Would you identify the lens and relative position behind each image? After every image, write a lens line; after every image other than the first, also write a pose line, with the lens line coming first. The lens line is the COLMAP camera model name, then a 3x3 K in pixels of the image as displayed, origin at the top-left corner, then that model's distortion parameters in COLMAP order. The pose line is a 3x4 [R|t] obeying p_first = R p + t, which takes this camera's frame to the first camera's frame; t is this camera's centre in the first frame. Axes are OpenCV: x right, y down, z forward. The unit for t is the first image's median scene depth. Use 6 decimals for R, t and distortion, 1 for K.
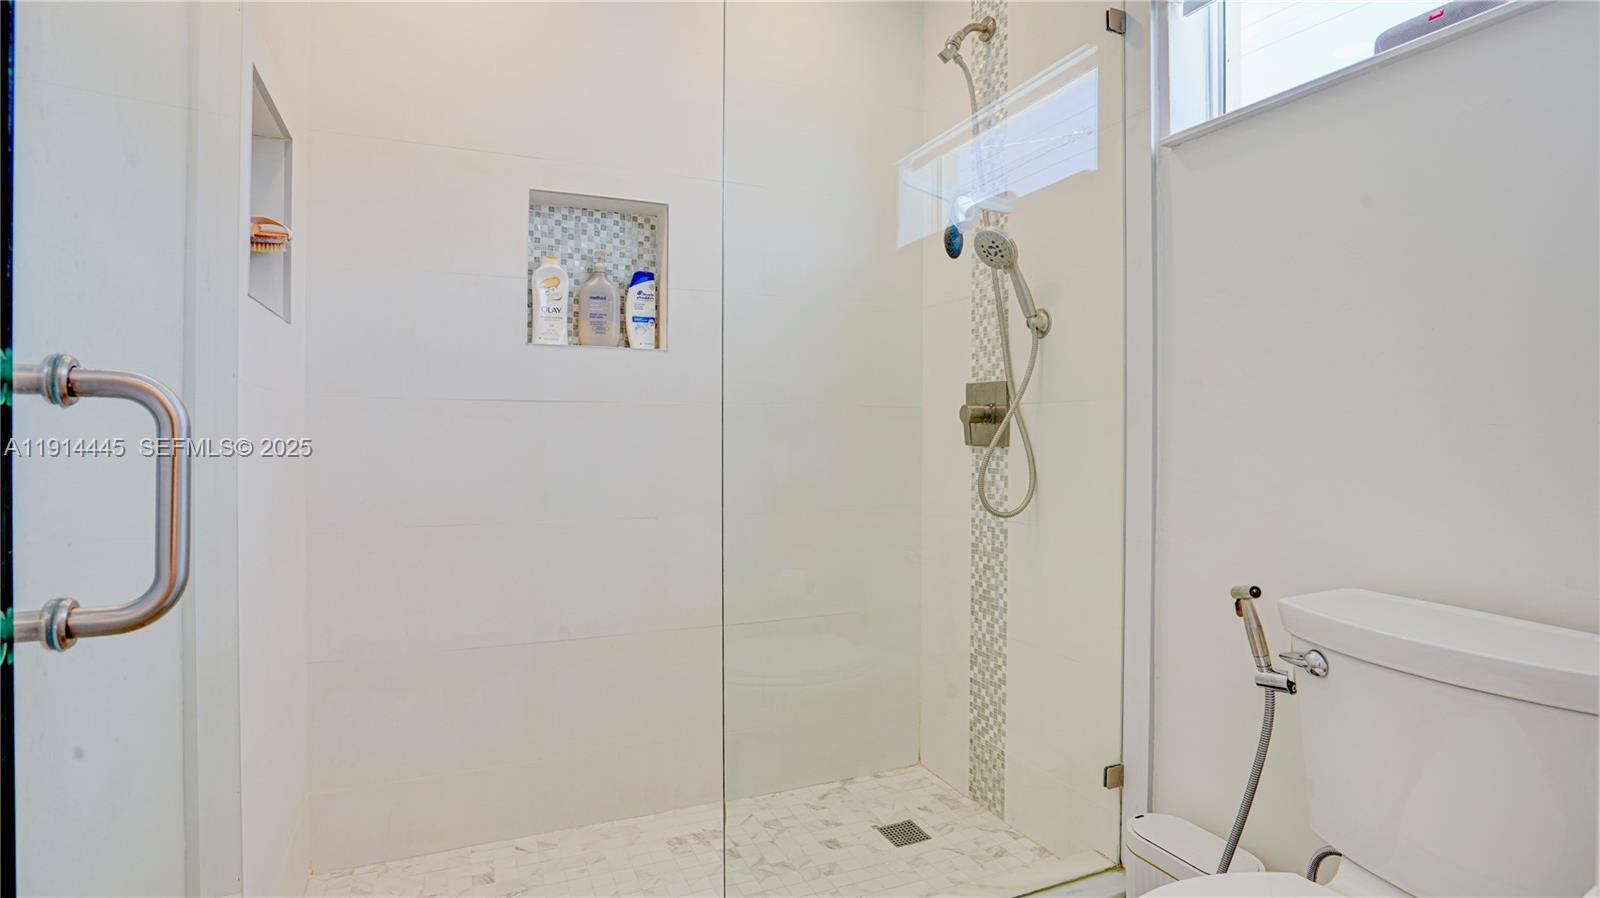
lens RADIAL K [[752.7, 0, 810.9], [0, 752.7, 437.6], [0, 0, 1]] dist [-0.008699, 0.005805]
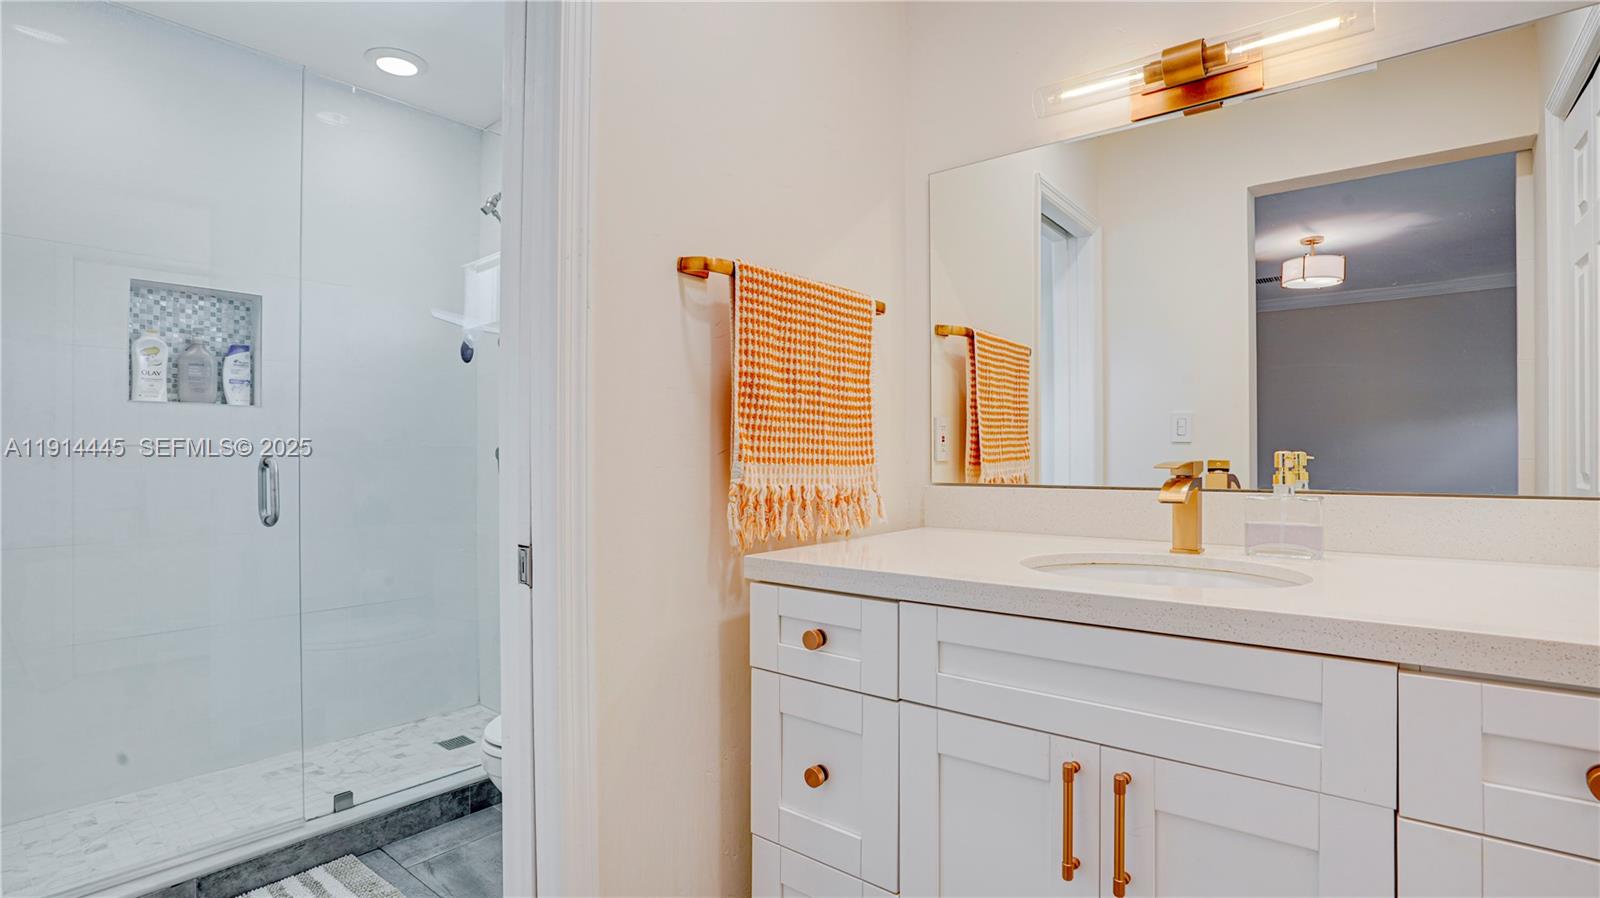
lens RADIAL K [[752.7, 0, 787.9], [0, 752.7, 450.0], [0, 0, 1]] dist [-0.008699, 0.005805]
pose [[0.914885, -0.004624, 0.403689, 0.120719], [0.010384, 0.999873, -0.012080, -0.013393], [-0.403582, 0.015244, 0.914816, -0.567276]]
